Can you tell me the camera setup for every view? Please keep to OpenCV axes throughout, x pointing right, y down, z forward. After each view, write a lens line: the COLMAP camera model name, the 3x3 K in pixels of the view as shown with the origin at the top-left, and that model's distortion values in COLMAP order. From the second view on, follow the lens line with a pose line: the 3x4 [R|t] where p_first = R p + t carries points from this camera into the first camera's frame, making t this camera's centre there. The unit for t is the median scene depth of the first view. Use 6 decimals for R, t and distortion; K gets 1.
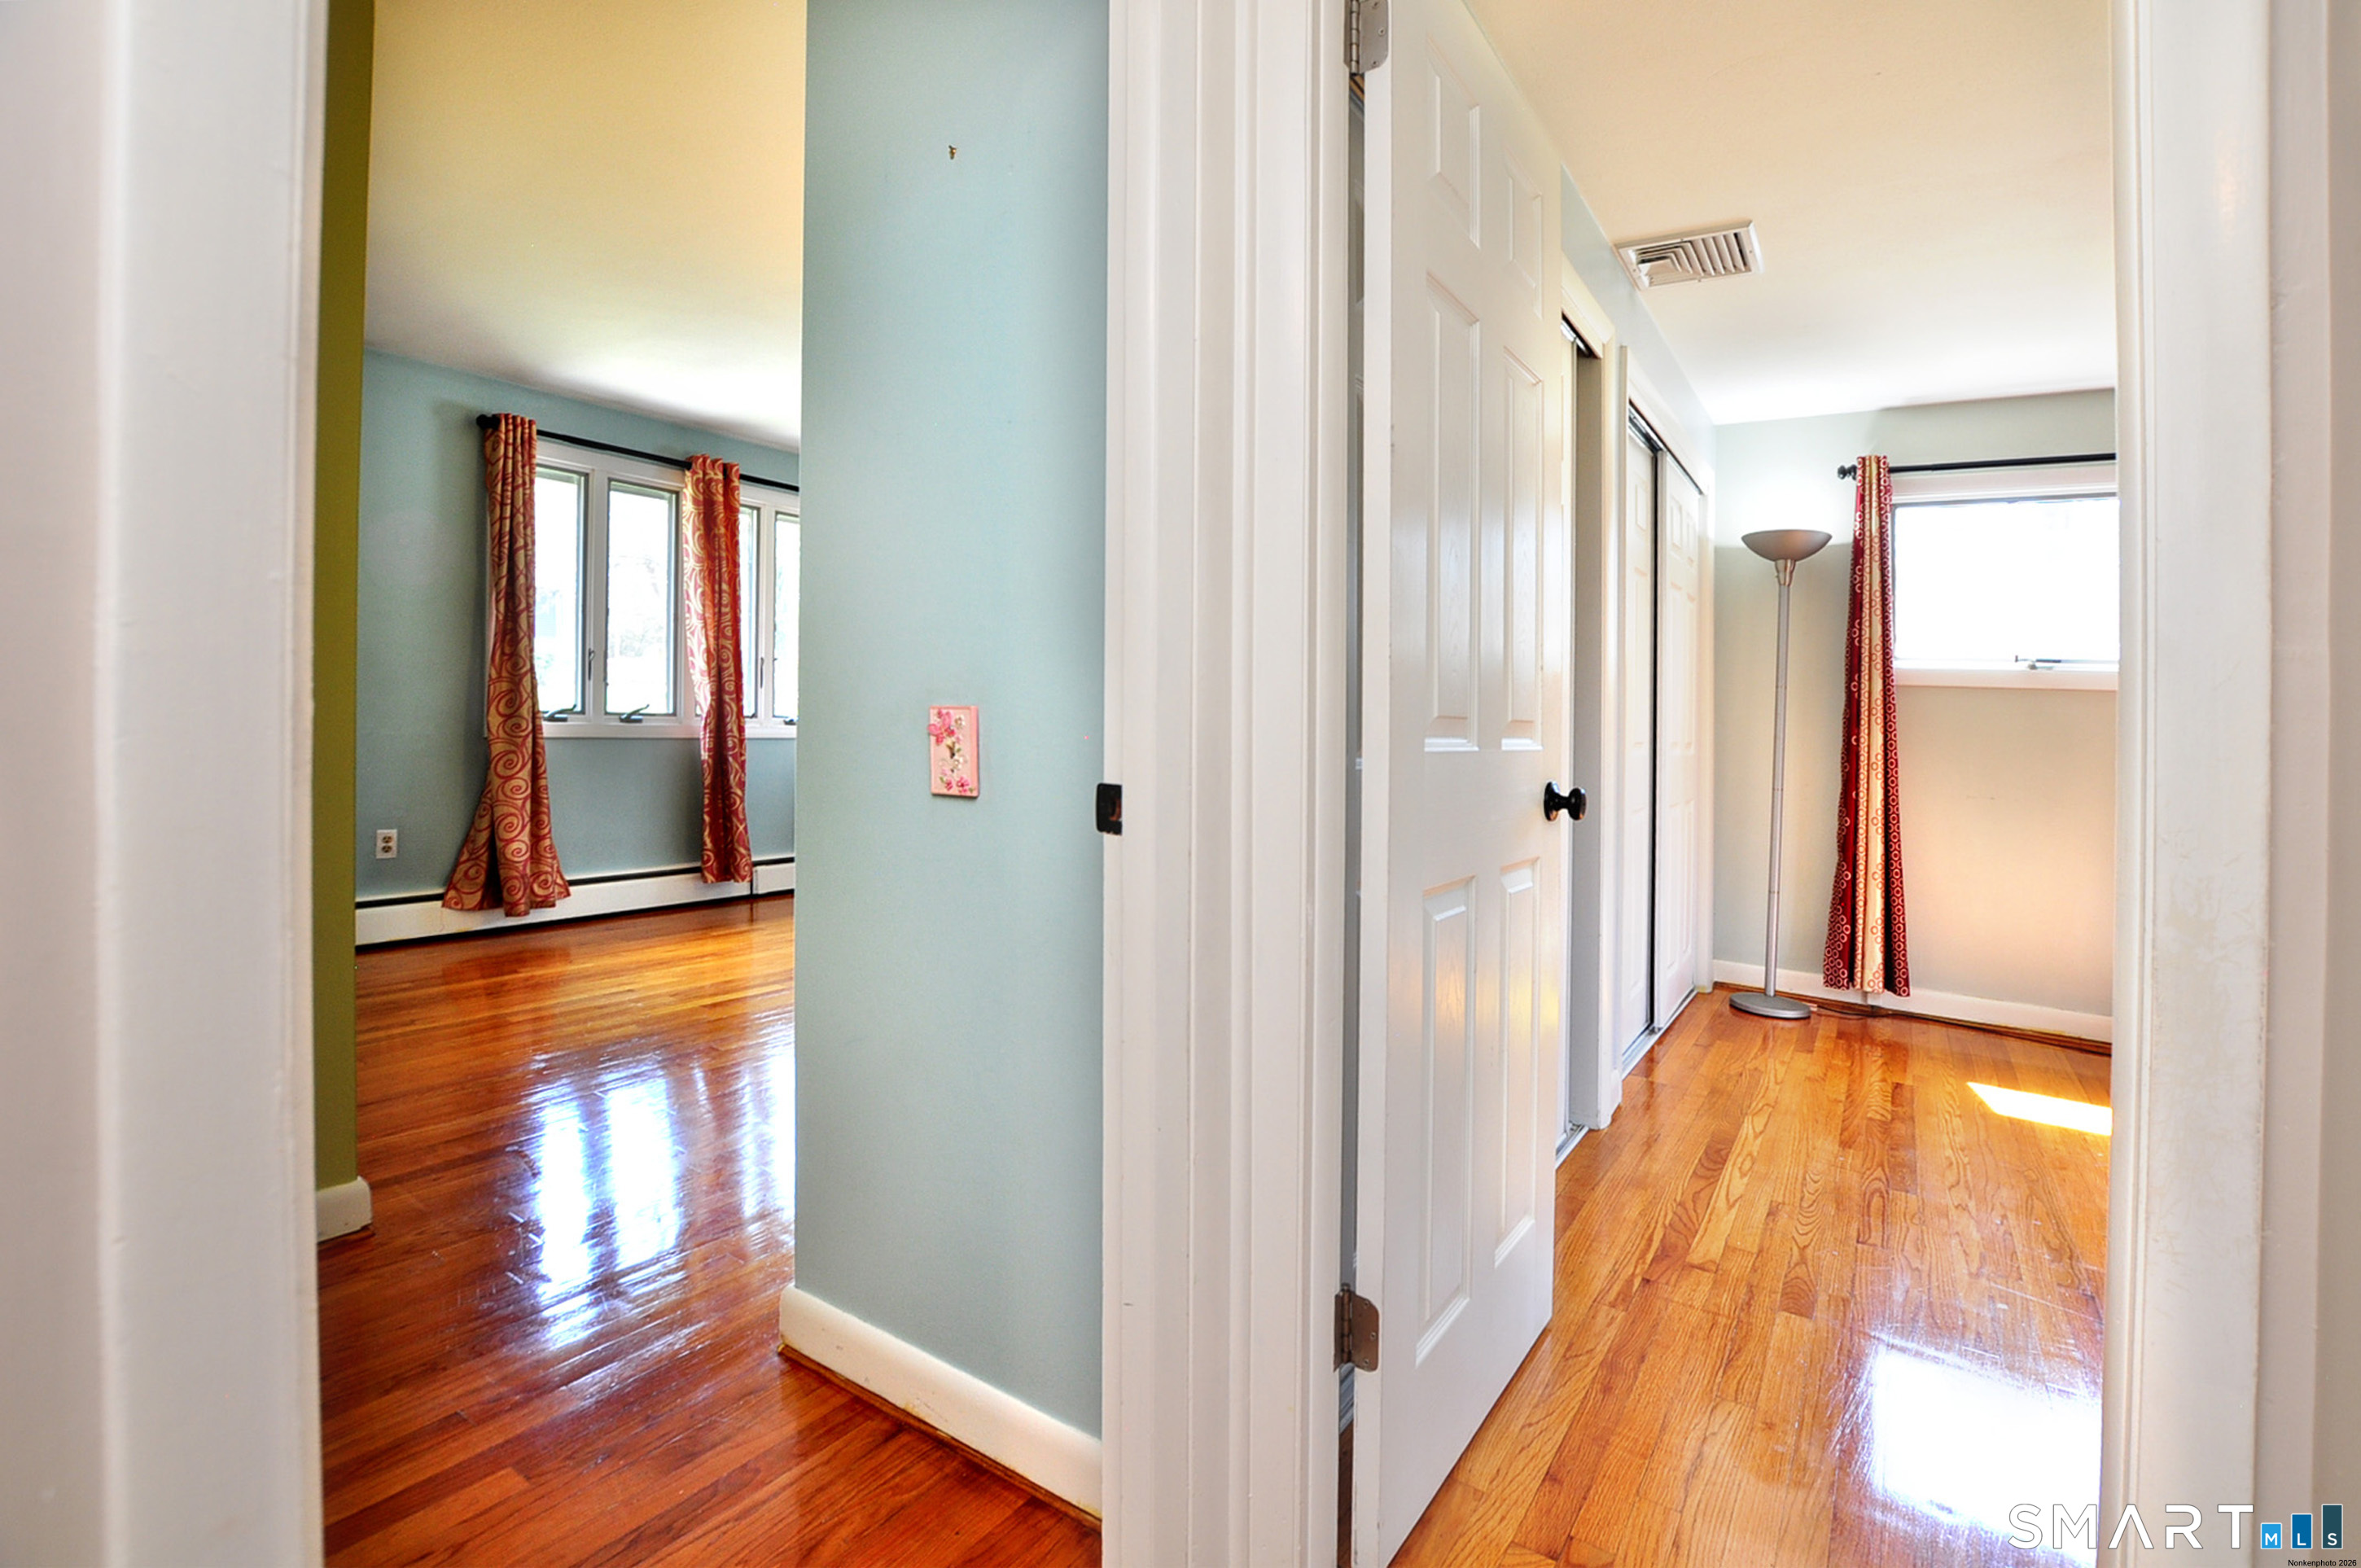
lens RADIAL K [[1101.1, 0, 1180.7], [0, 1101.1, 668.1], [0, 0, 1]] dist [-0.027232, 0.000300]
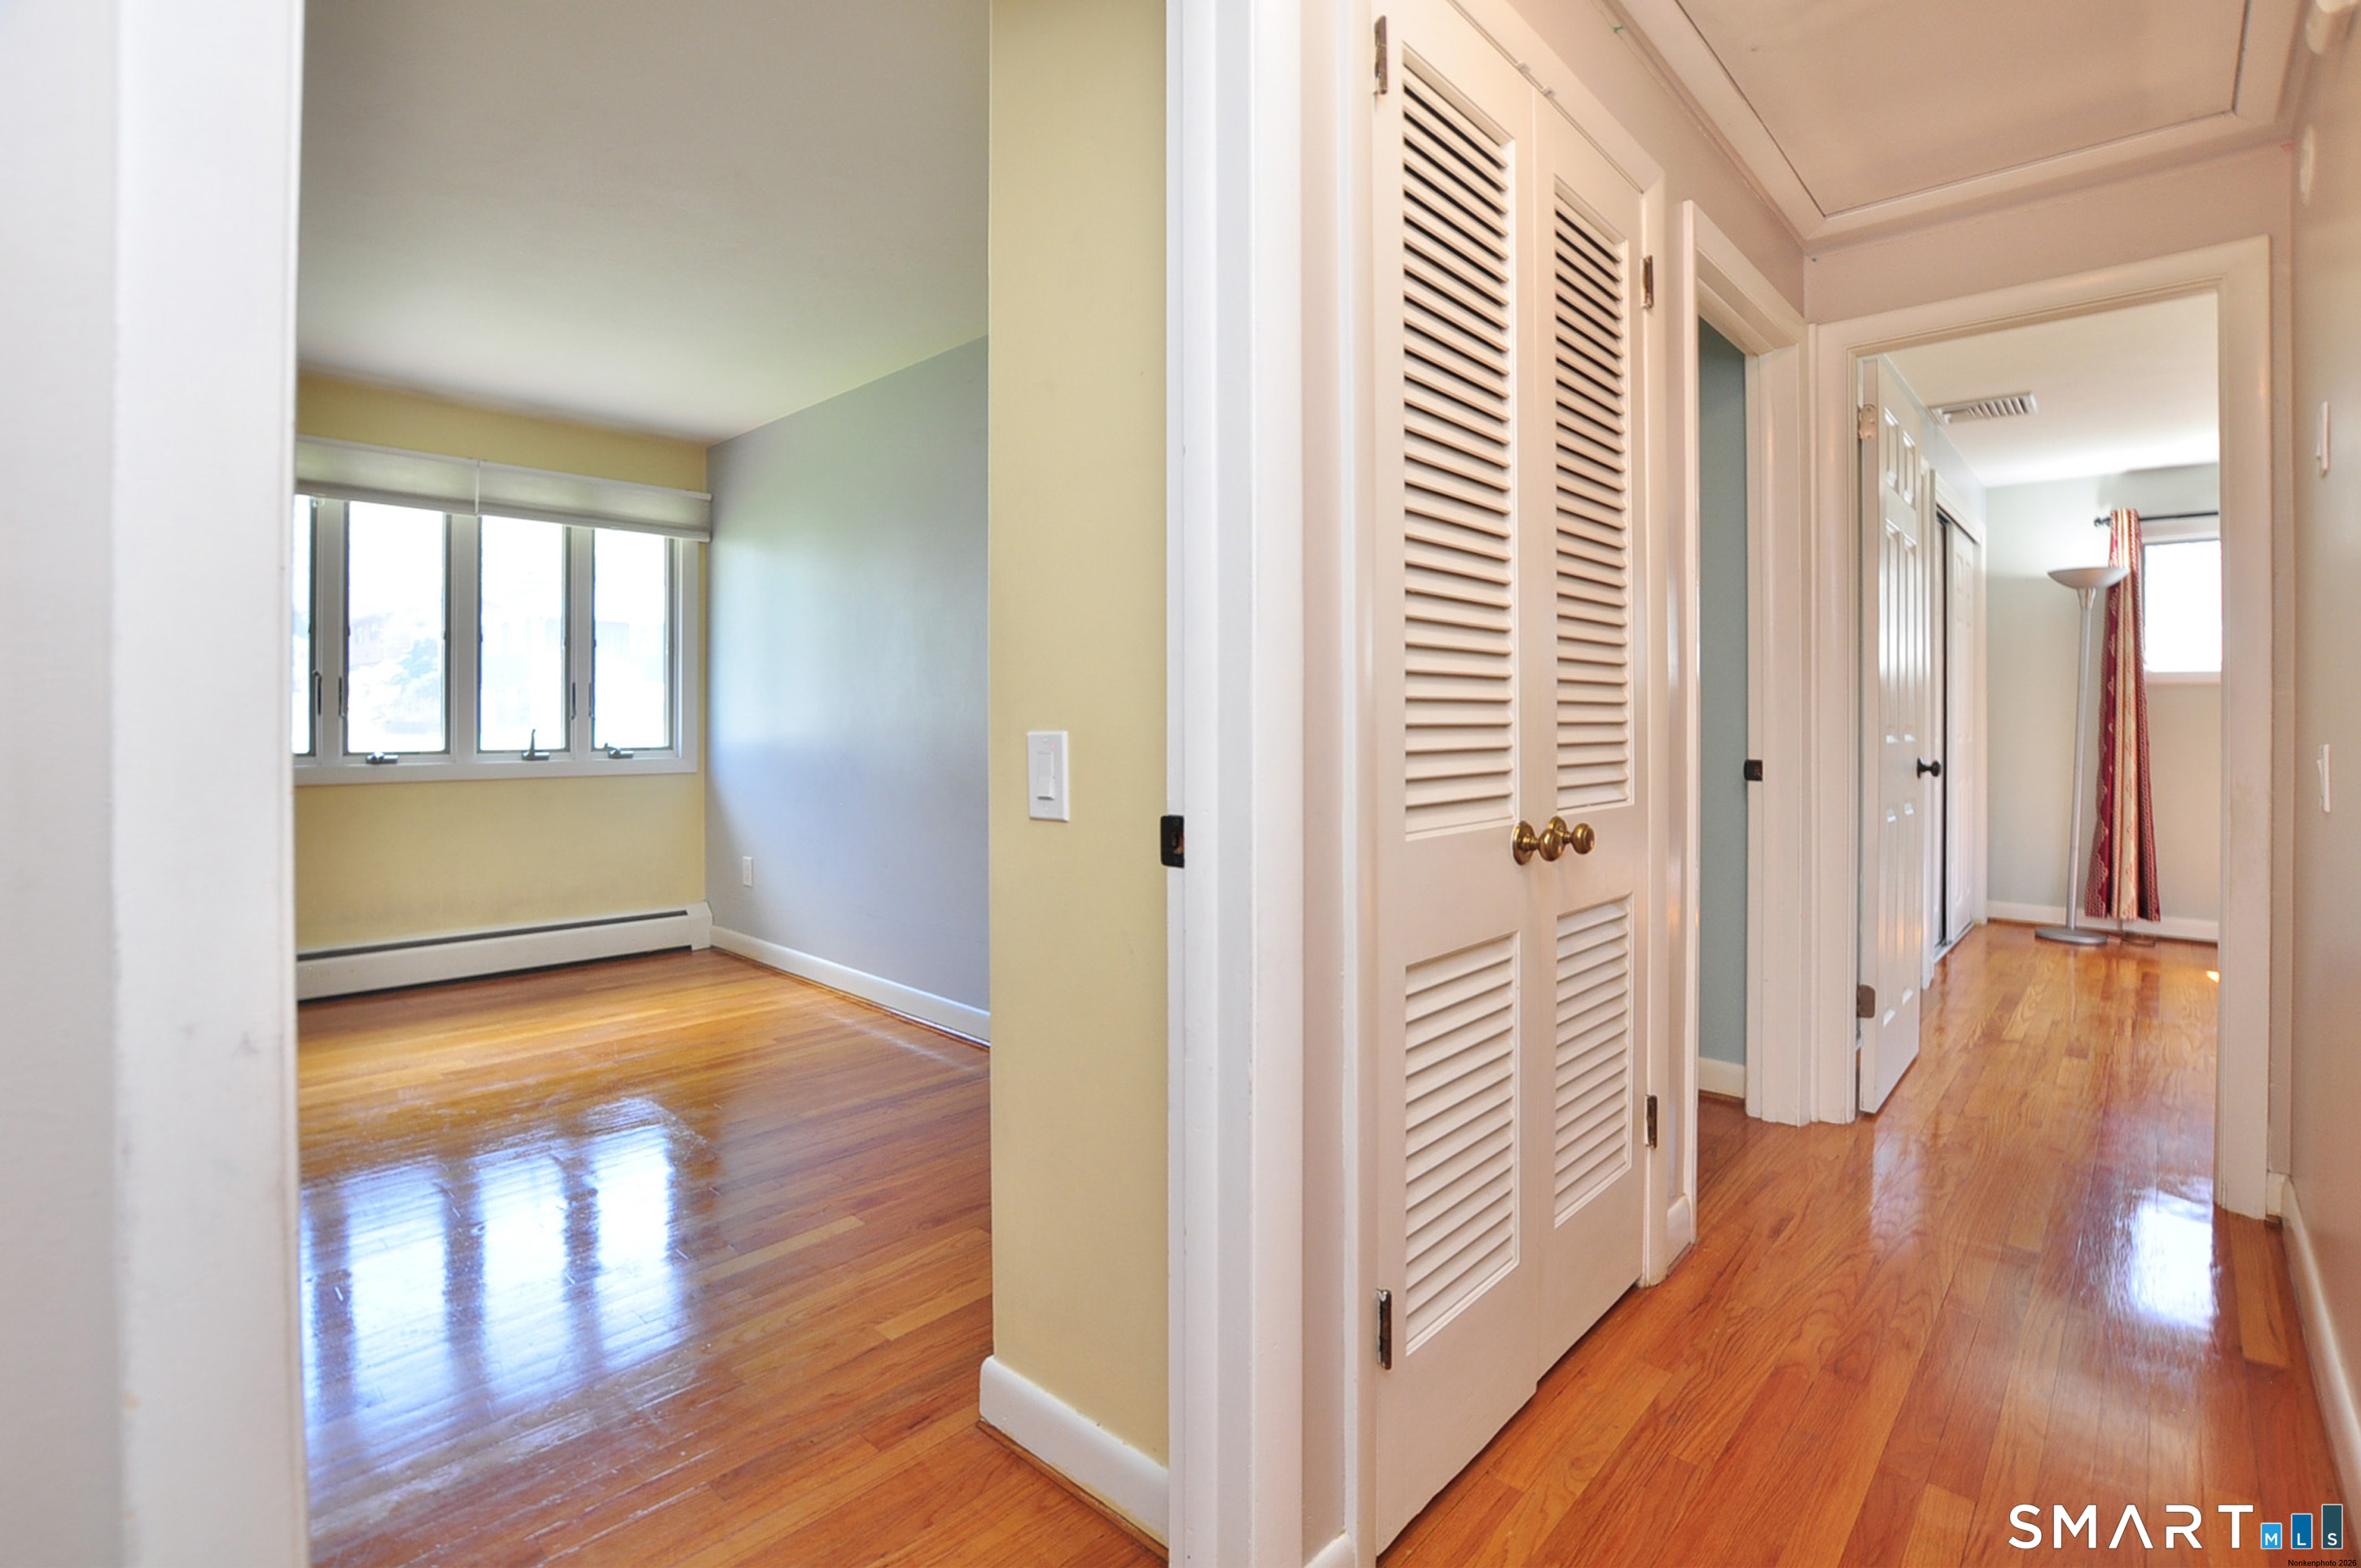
lens RADIAL K [[1029.4, 0, 1184.4], [0, 1029.4, 726.2], [0, 0, 1]] dist [-0.021976, 0.000301]
pose [[0.981408, -0.034123, -0.188878, -0.238369], [0.042290, 0.998329, 0.039378, -0.029215], [0.187219, -0.046634, 0.981211, -0.390402]]
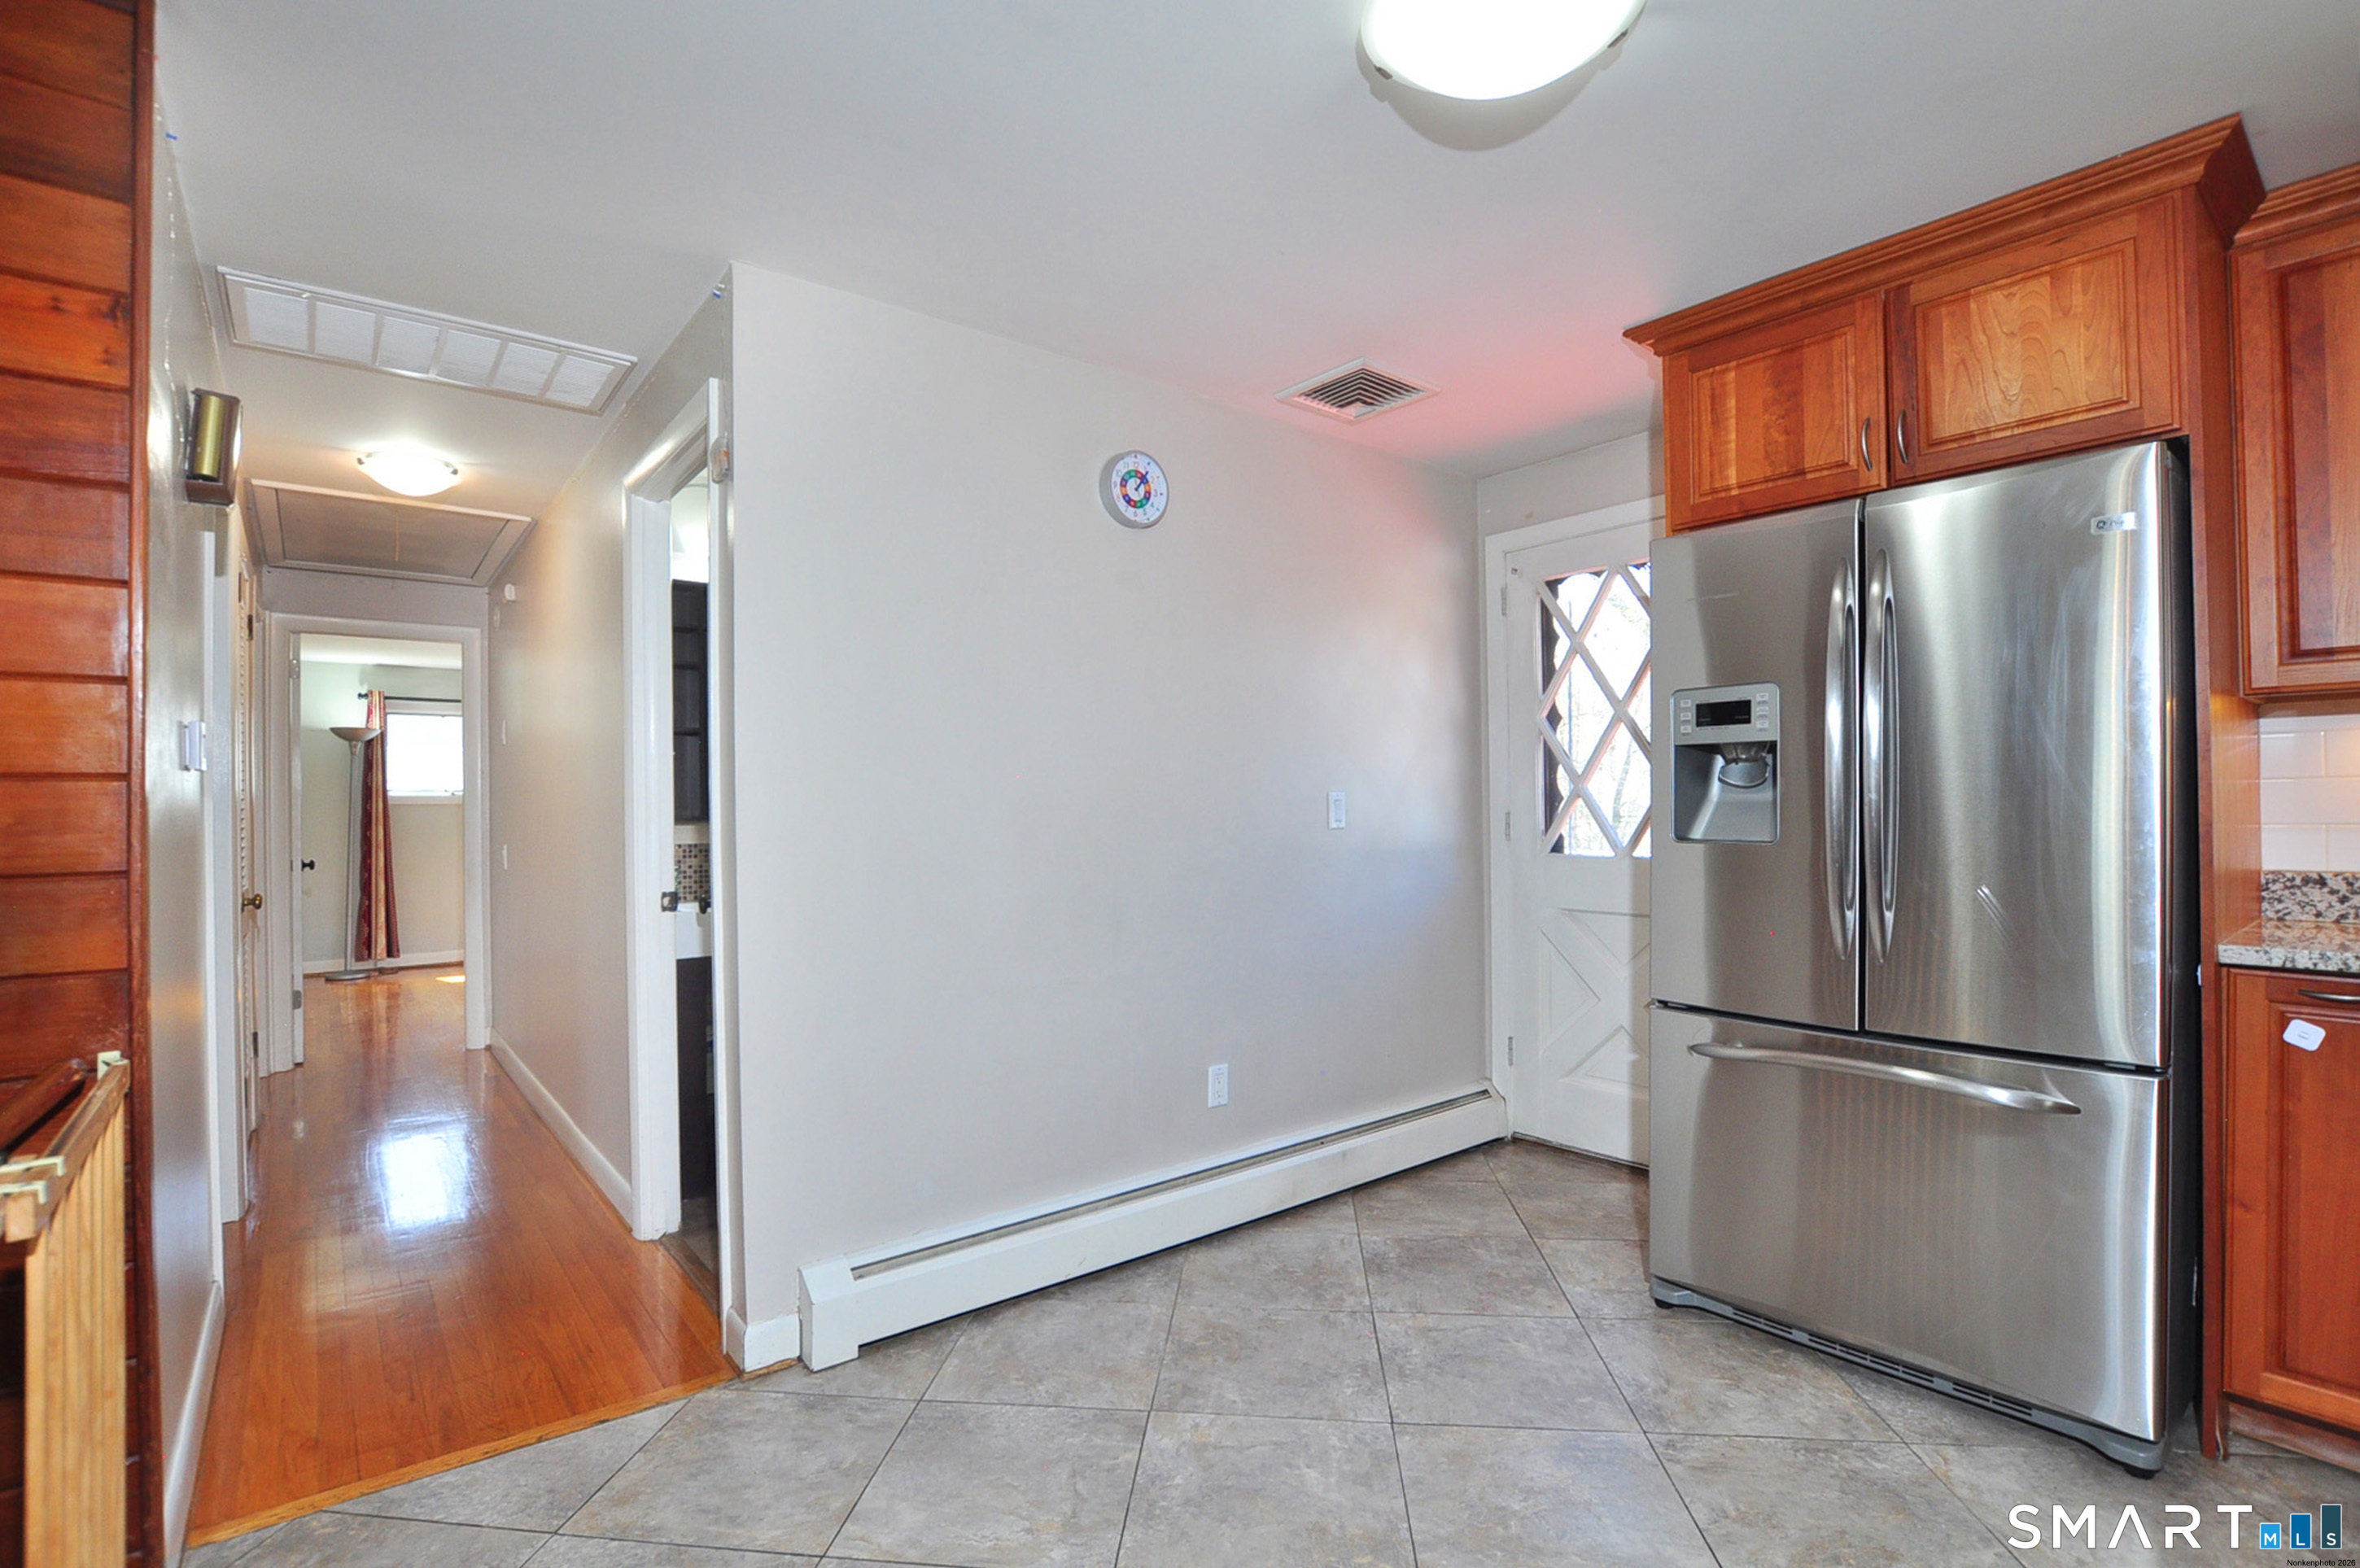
lens RADIAL K [[1072.6, 0, 1138.2], [0, 1072.6, 798.3], [0, 0, 1]] dist [-0.022079, 0.000130]
pose [[0.330573, -0.031248, 0.943263, -0.724619], [-0.015860, 0.999127, 0.038657, -0.093091], [-0.943647, -0.027739, 0.329788, -0.937961]]
